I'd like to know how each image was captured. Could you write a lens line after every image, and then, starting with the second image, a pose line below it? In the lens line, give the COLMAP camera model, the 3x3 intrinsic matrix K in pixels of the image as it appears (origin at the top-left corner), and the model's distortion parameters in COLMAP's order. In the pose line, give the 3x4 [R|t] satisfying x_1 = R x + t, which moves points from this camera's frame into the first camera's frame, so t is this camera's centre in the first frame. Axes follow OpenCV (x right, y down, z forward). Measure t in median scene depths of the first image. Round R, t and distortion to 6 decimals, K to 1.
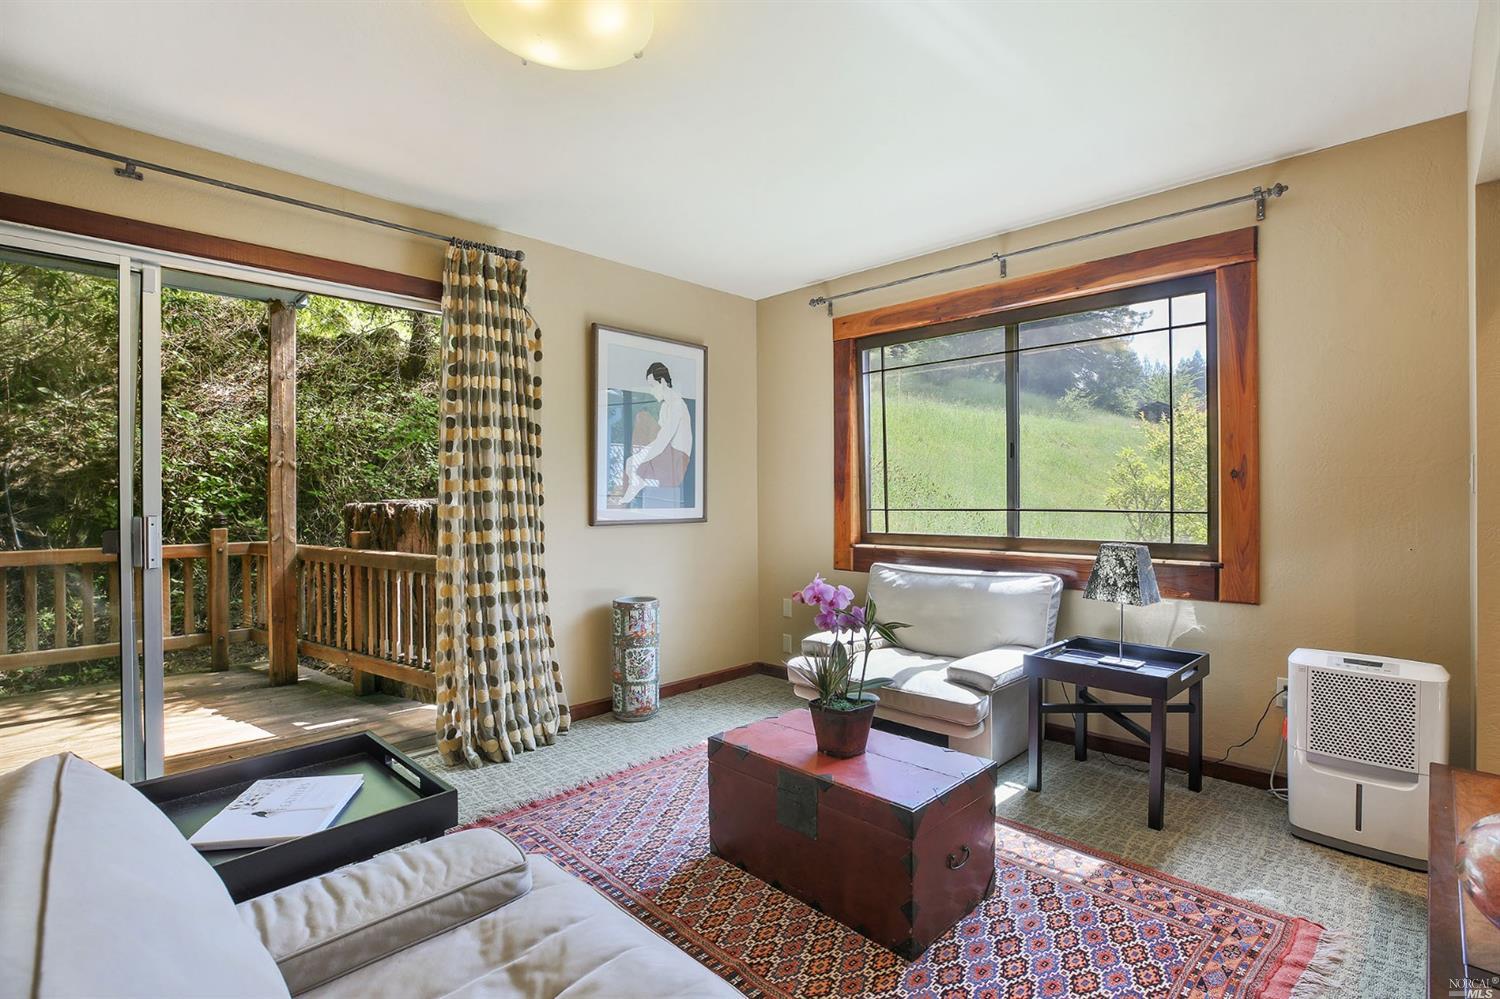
lens RADIAL K [[693.4, 0, 758.6], [0, 693.4, 496.7], [0, 0, 1]] dist [-0.043105, 0.013232]
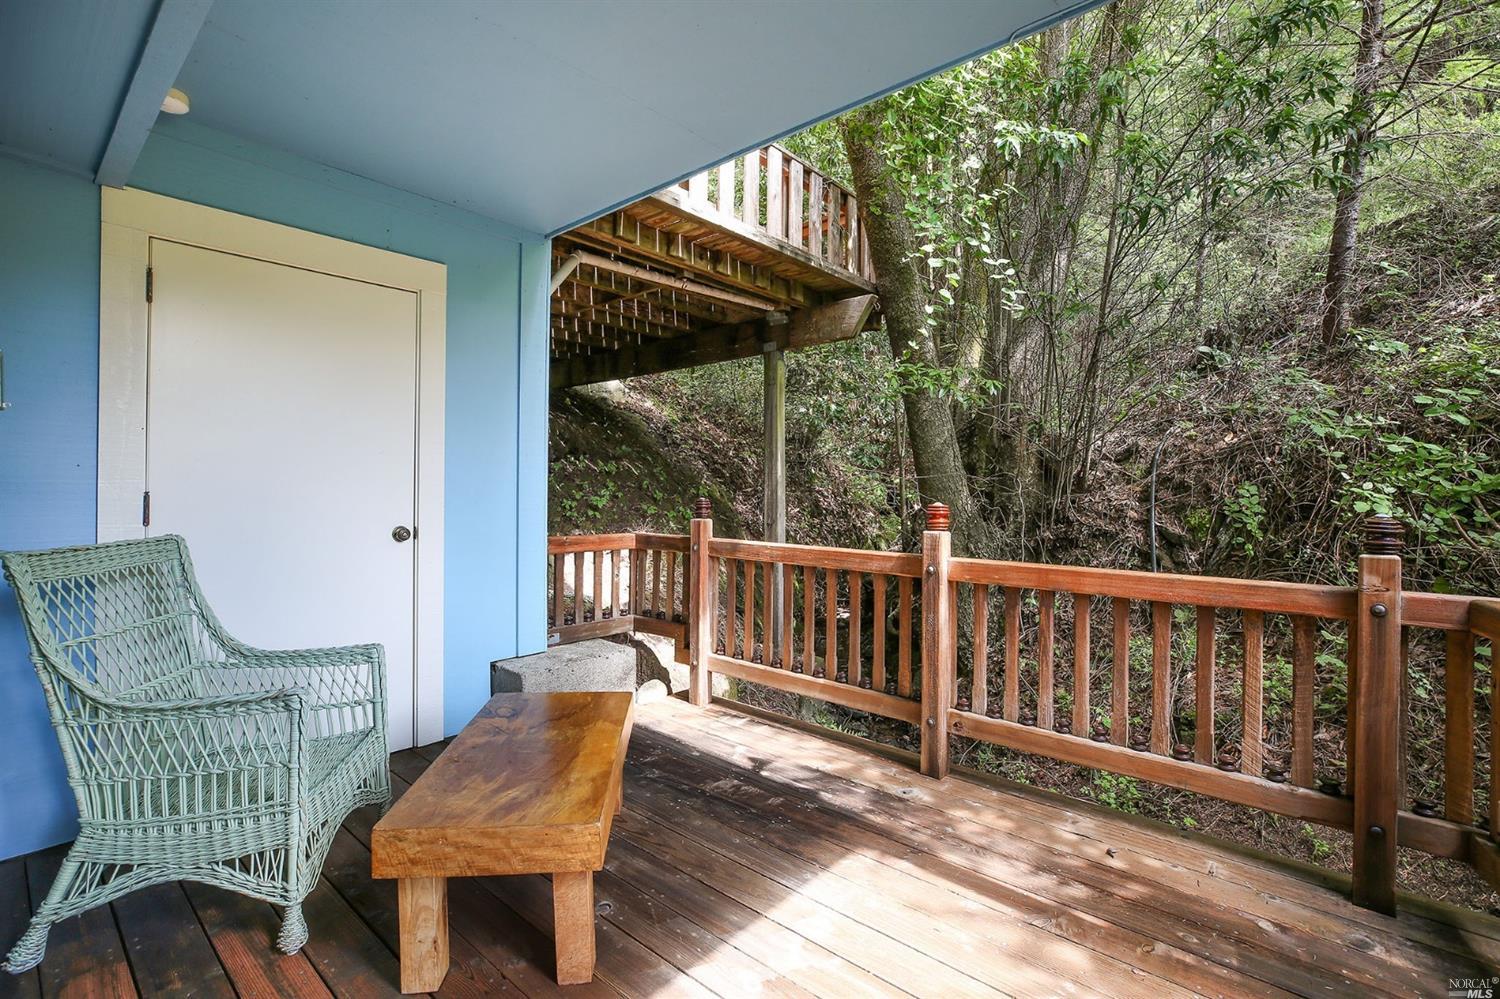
lens RADIAL K [[693.4, 0, 758.6], [0, 693.4, 496.7], [0, 0, 1]] dist [-0.043105, 0.013232]
pose [[0.053173, 0.018663, -0.998411, -0.494196], [-0.005206, 0.999817, 0.018413, 0.006748], [0.998572, 0.004219, 0.053261, 0.727861]]
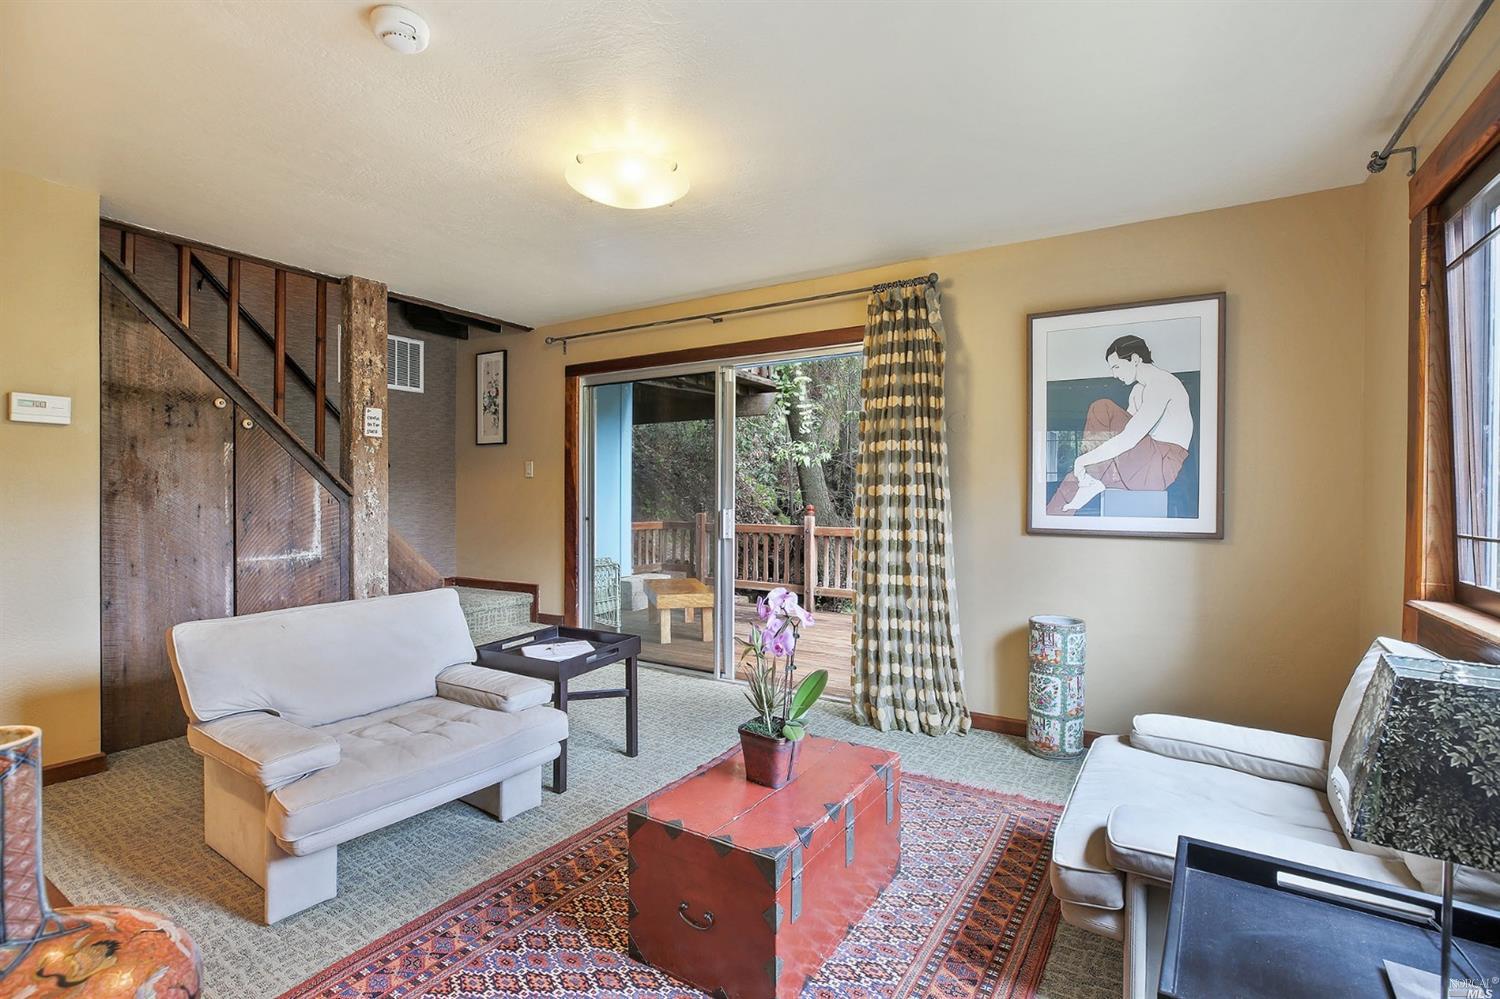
lens RADIAL K [[693.4, 0, 758.6], [0, 693.4, 496.7], [0, 0, 1]] dist [-0.043105, 0.013232]
pose [[0.219204, 0.011658, -0.975609, 0.553426], [-0.004896, 0.999929, 0.010848, -0.014259], [0.975667, 0.002398, 0.219246, 0.420006]]
